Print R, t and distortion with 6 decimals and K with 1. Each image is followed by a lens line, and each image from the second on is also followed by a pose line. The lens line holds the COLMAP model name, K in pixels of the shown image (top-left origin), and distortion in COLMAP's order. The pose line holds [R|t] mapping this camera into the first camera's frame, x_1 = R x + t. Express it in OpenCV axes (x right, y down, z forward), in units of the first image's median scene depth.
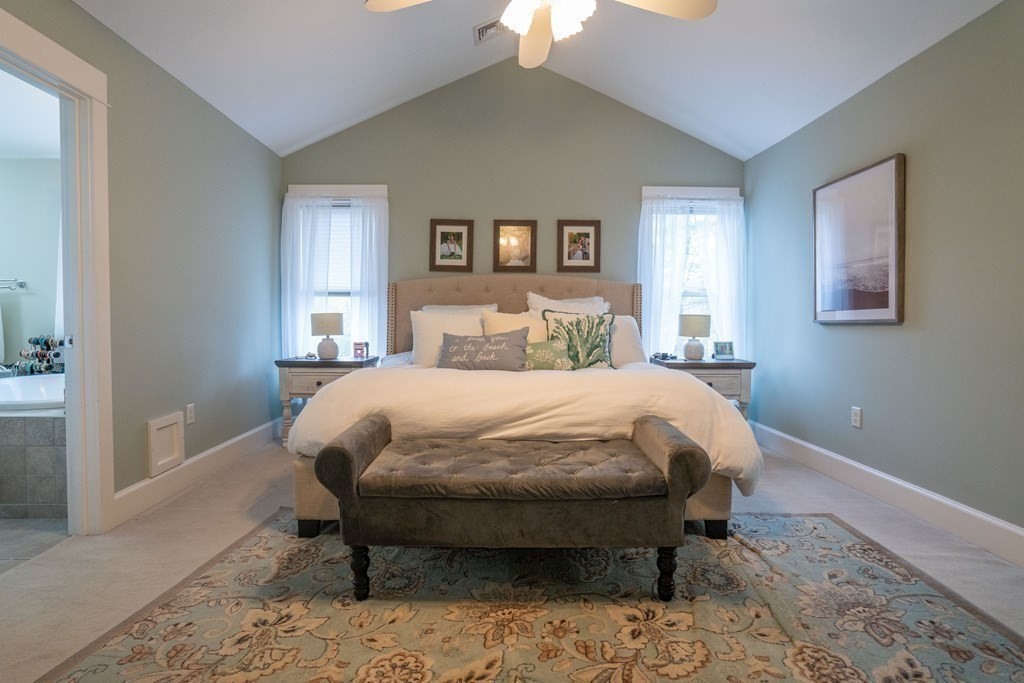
lens RADIAL K [[516.4, 0, 512.0], [0, 516.4, 341.5], [0, 0, 1]] dist [-0.024671, 0.002033]
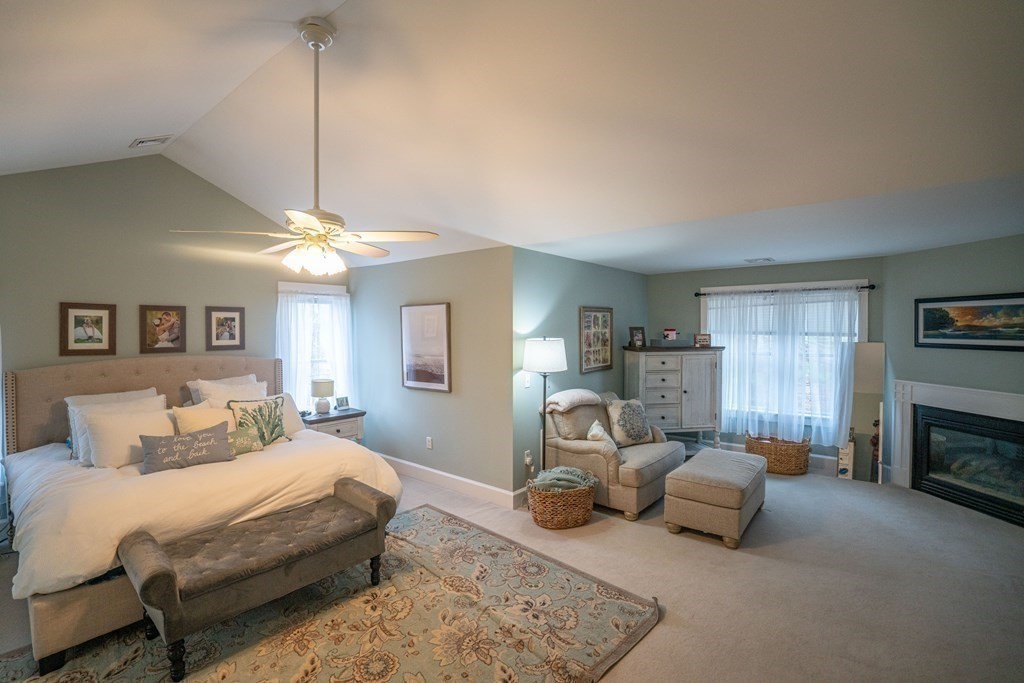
lens RADIAL K [[462.0, 0, 500.7], [0, 462.0, 338.8], [0, 0, 1]] dist [-0.046867, 0.013270]
pose [[0.650248, -0.021268, 0.759424, -0.366073], [0.029645, 0.999557, 0.002609, -0.208728], [-0.759143, 0.020816, 0.650591, -0.231028]]
